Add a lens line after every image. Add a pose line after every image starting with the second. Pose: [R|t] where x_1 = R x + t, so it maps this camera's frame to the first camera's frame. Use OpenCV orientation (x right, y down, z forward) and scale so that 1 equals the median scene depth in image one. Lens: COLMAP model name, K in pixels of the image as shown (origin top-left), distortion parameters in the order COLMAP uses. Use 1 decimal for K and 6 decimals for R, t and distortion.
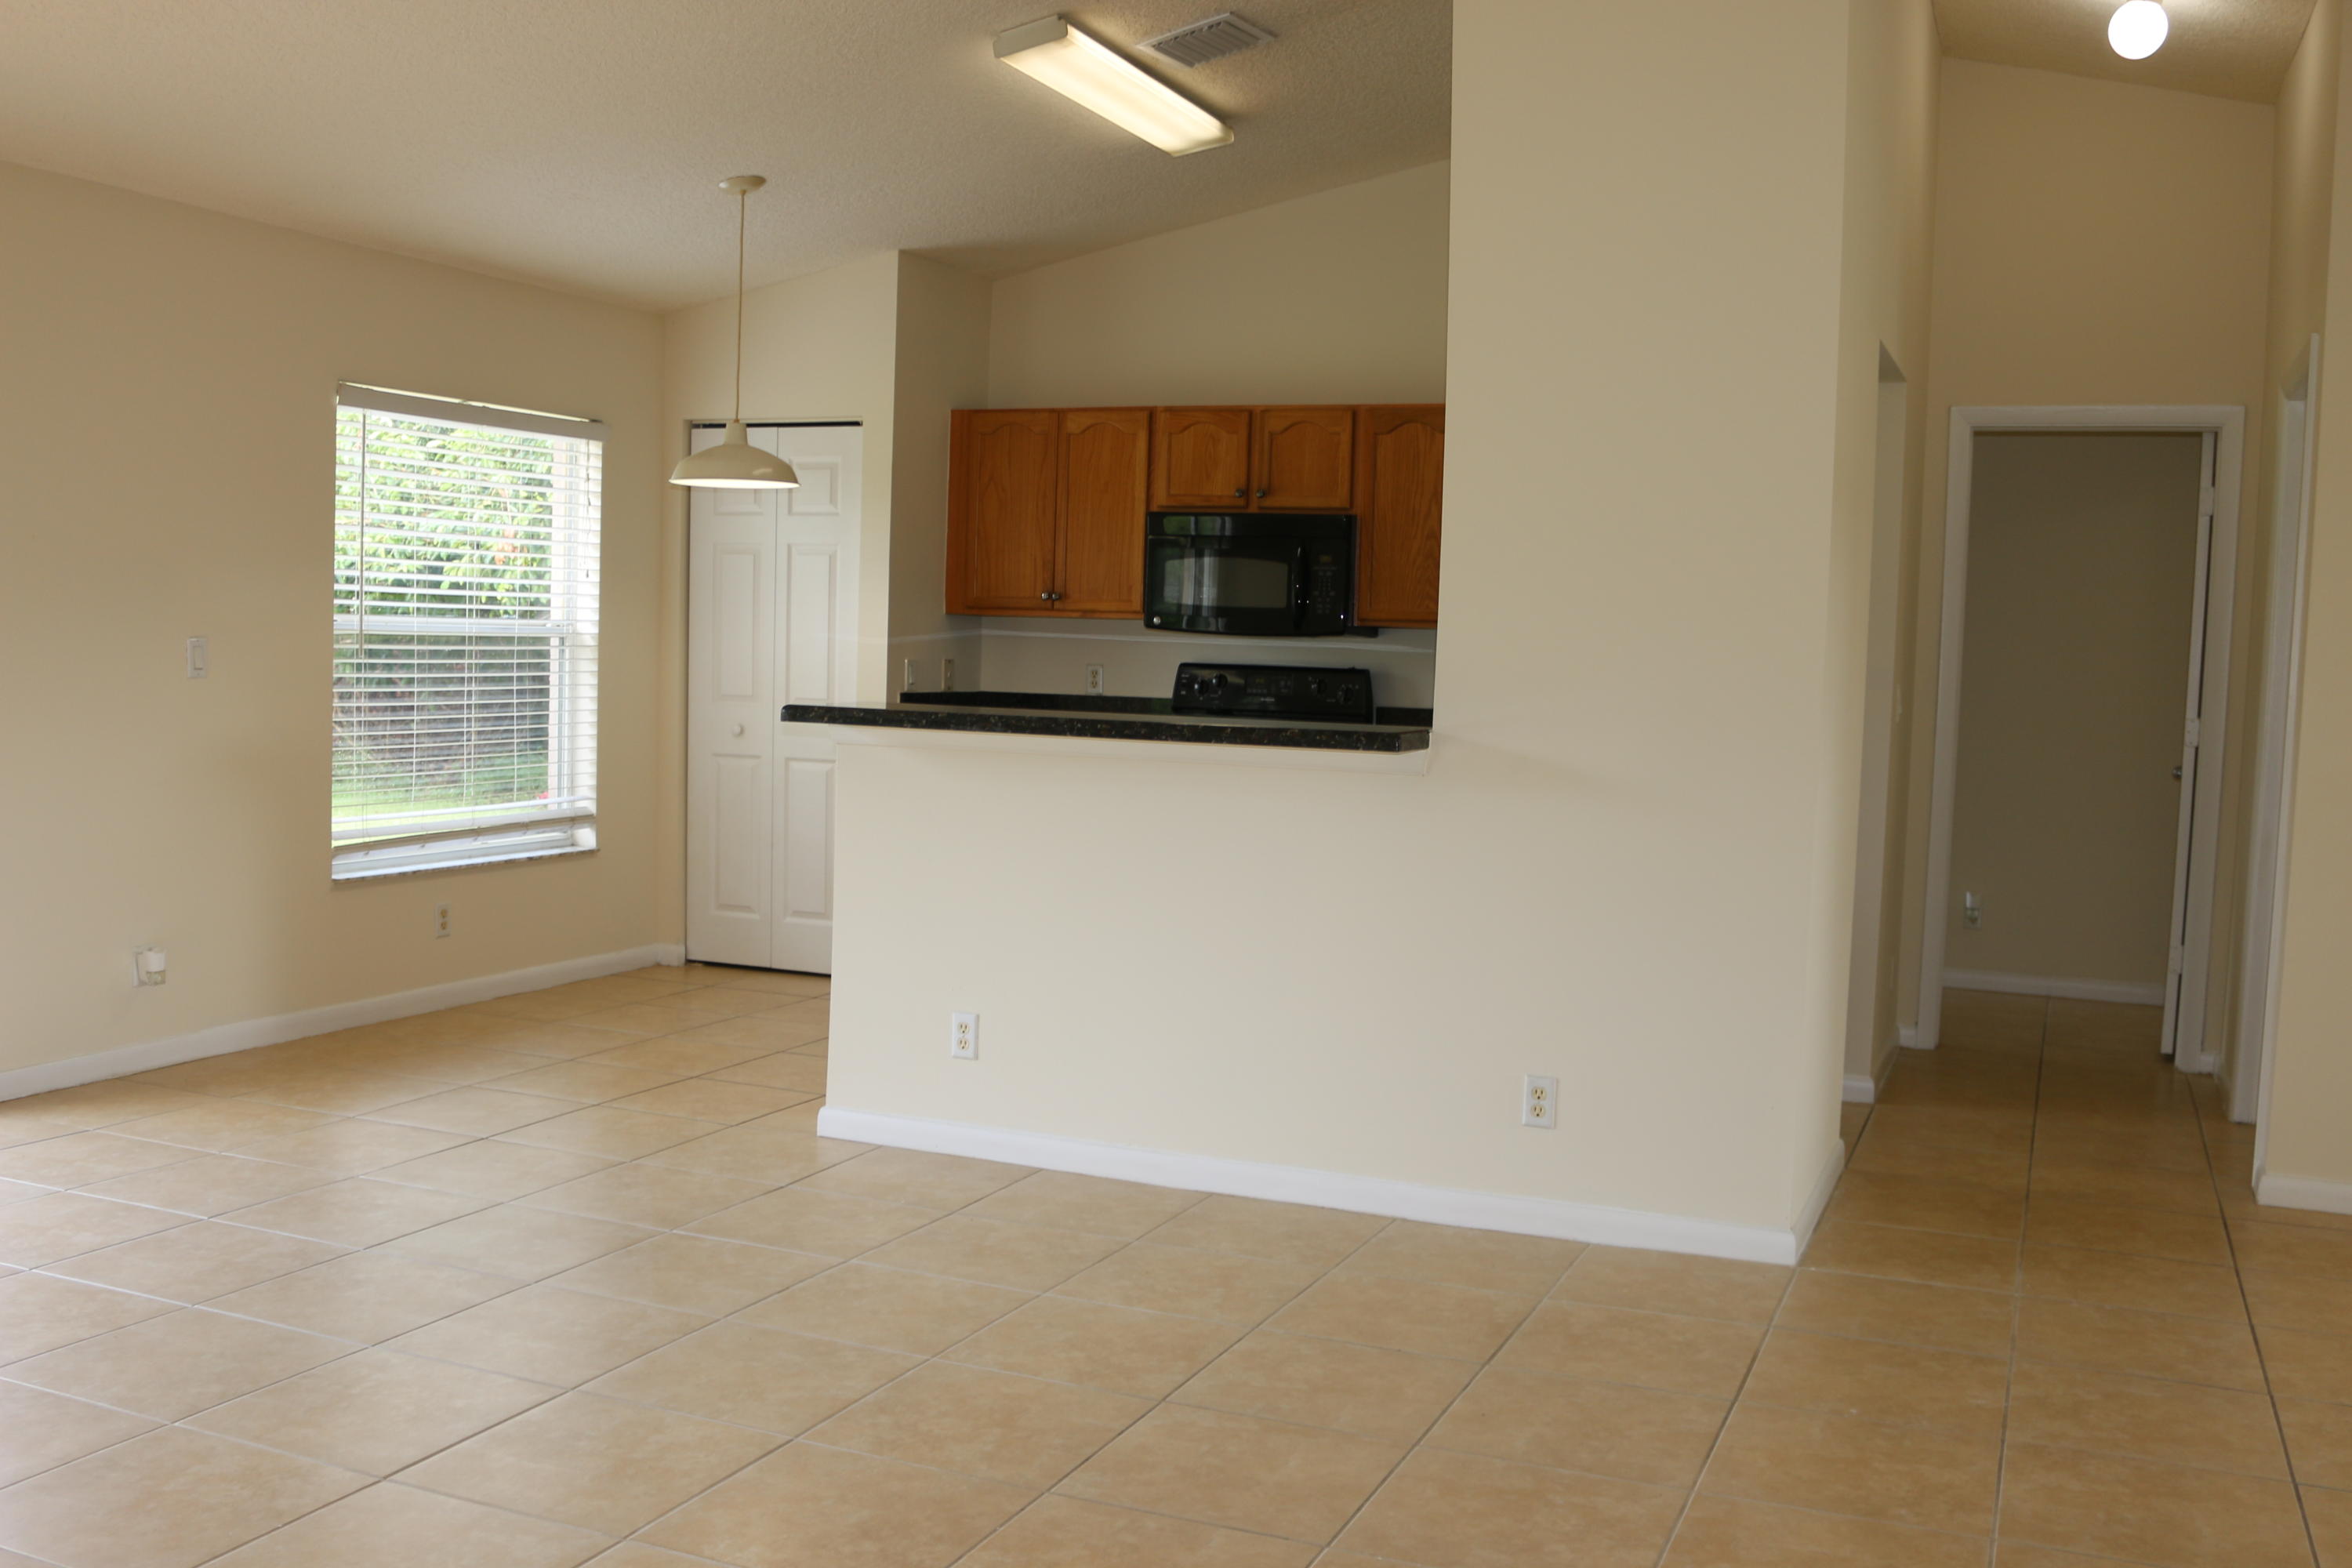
lens RADIAL K [[2156.7, 0, 1173.5], [0, 2156.7, 780.5], [0, 0, 1]] dist [-0.117740, 0.000000]
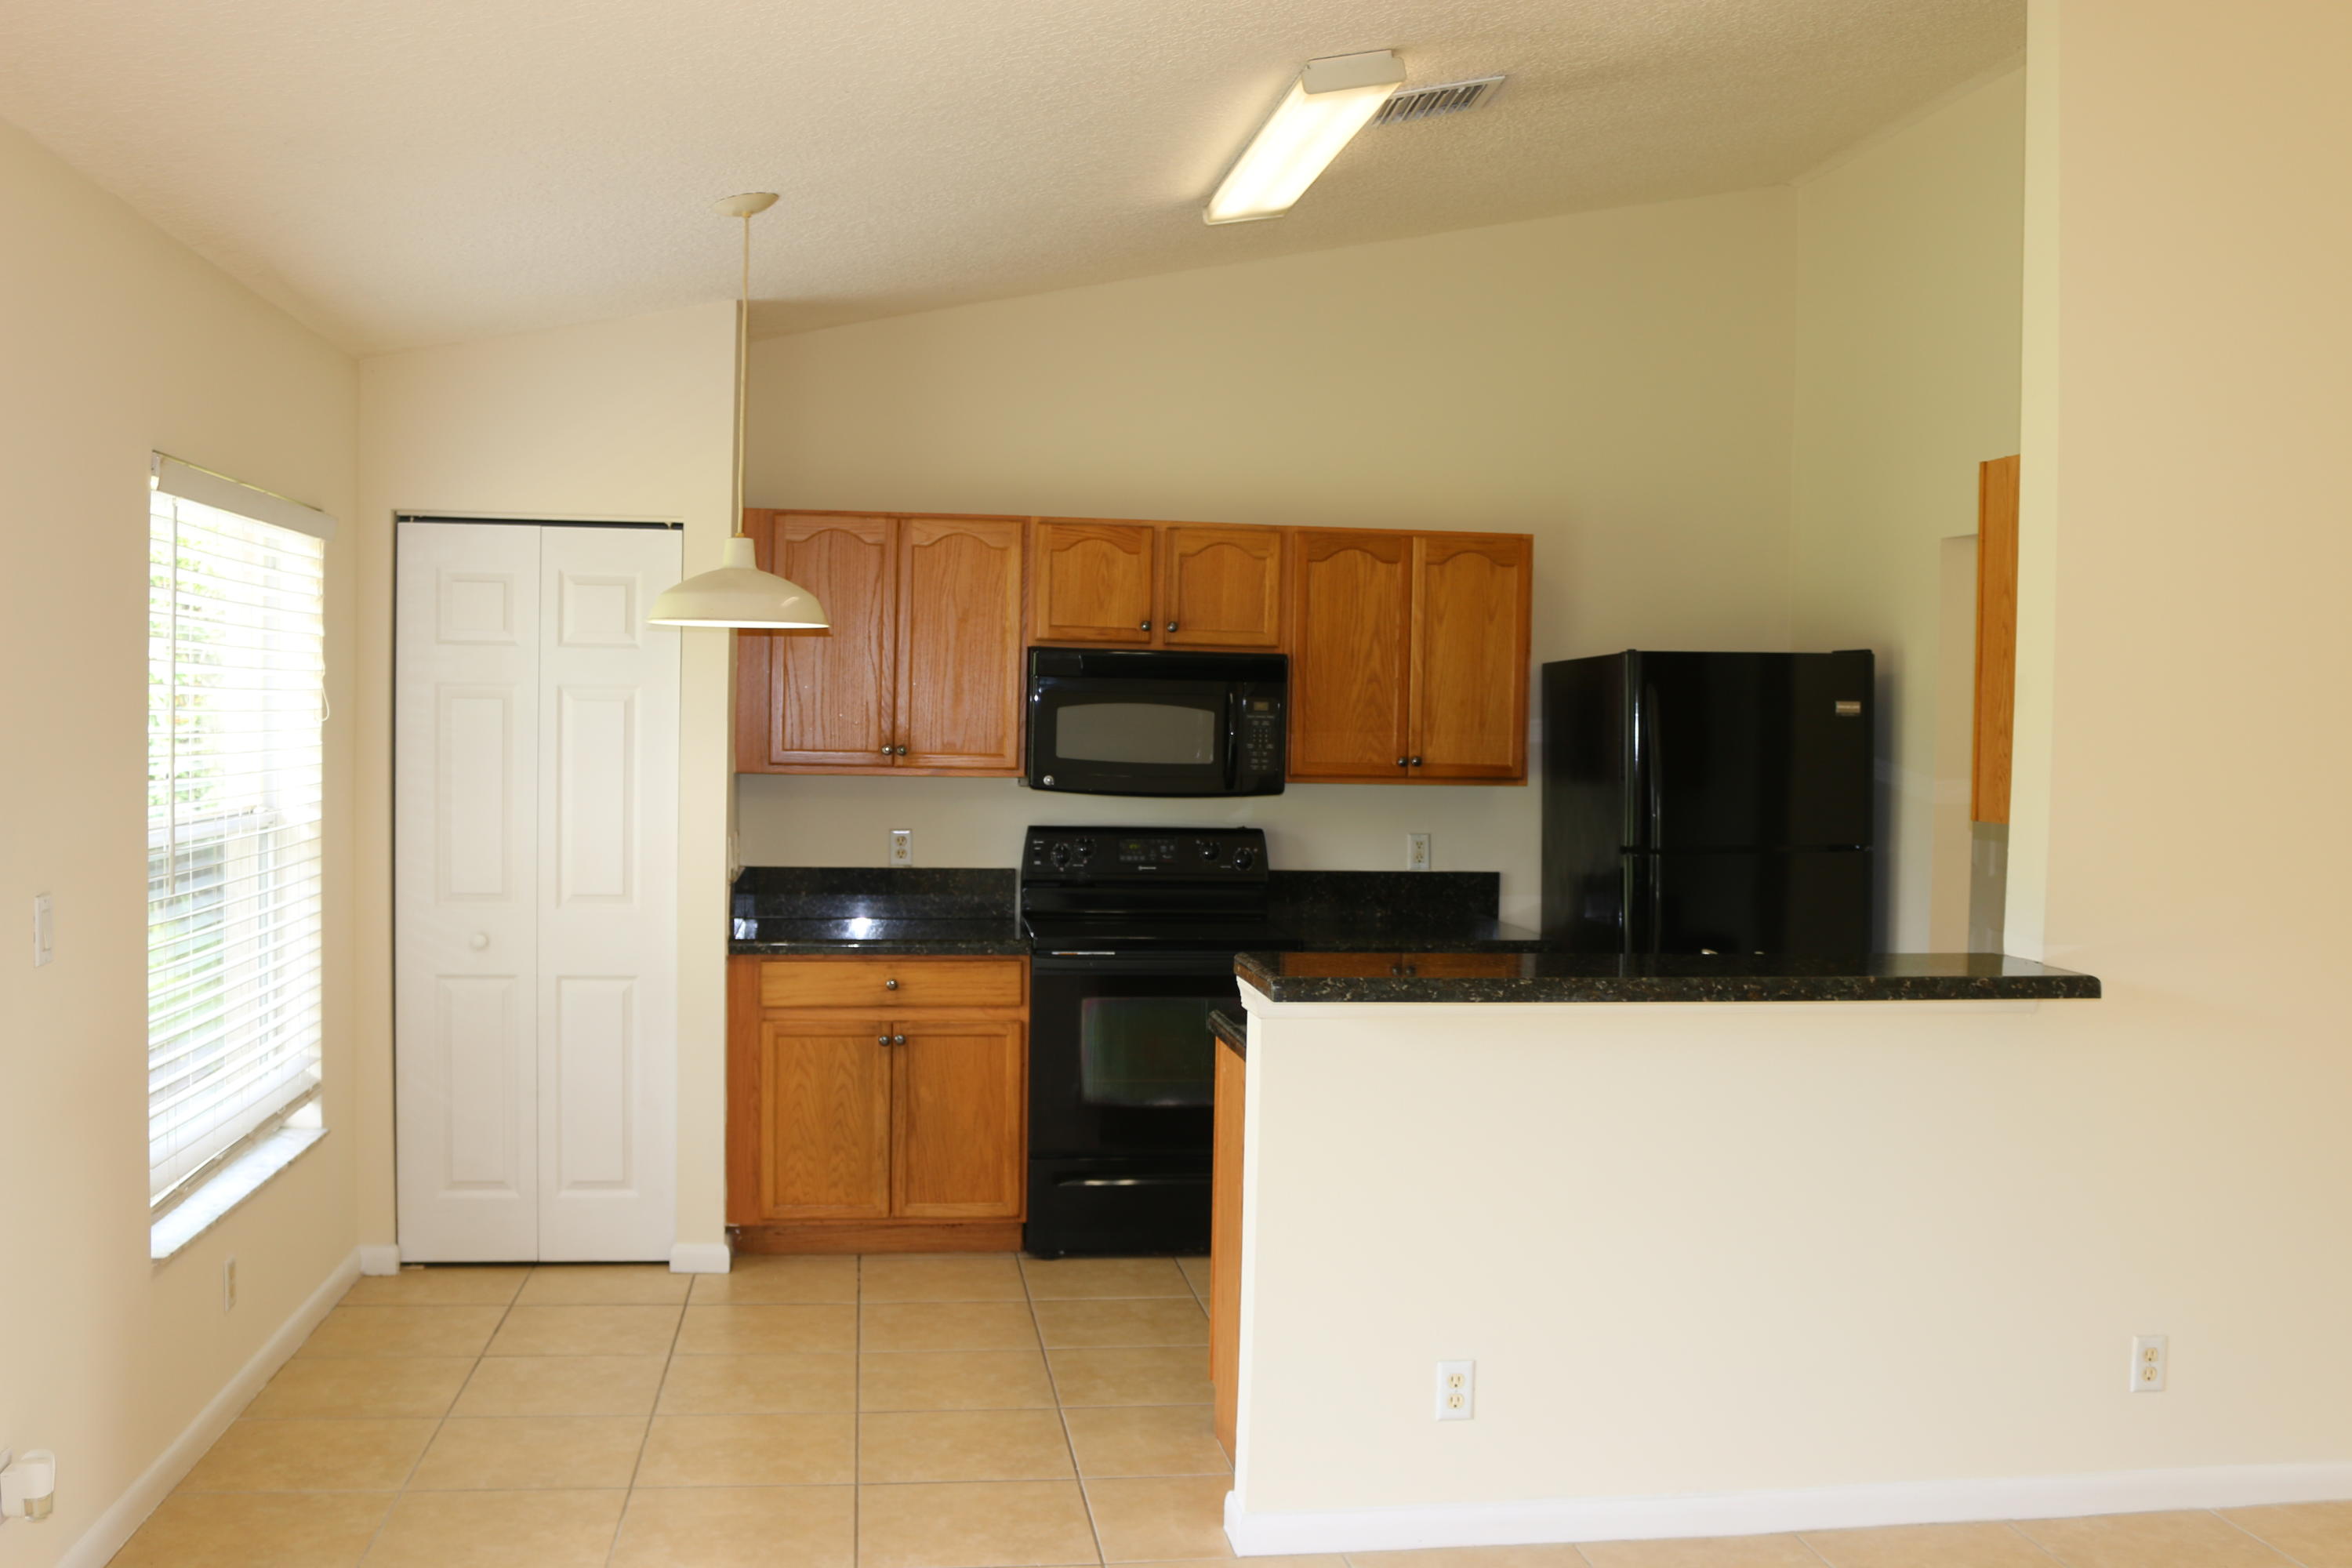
lens RADIAL K [[2163.4, 0, 1158.1], [0, 2163.4, 786.9], [0, 0, 1]] dist [-0.101674, 0.000000]
pose [[0.859292, -0.030310, 0.510586, -0.389328], [0.039639, 0.999187, -0.007397, -0.063724], [-0.509946, 0.026595, 0.859795, 0.272818]]
